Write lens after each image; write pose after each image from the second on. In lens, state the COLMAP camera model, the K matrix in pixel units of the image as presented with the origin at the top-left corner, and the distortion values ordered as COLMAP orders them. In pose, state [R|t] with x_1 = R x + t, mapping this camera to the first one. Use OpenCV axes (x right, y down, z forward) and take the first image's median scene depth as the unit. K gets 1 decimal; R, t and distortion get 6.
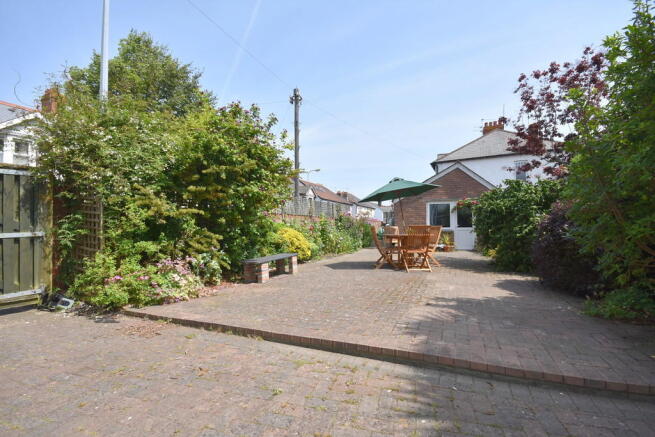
lens RADIAL K [[284.6, 0, 327.8], [0, 284.6, 227.5], [0, 0, 1]] dist [0.002151, -0.007668]
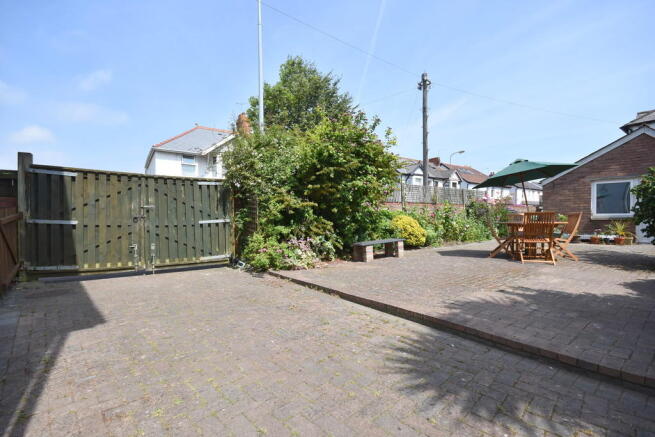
lens RADIAL K [[284.6, 0, 327.8], [0, 284.6, 227.5], [0, 0, 1]] dist [0.002151, -0.007668]
pose [[0.877952, 0.013705, -0.478553, 0.254091], [0.007557, 0.999069, 0.042477, -0.002518], [0.478689, -0.040910, 0.877031, -0.149856]]
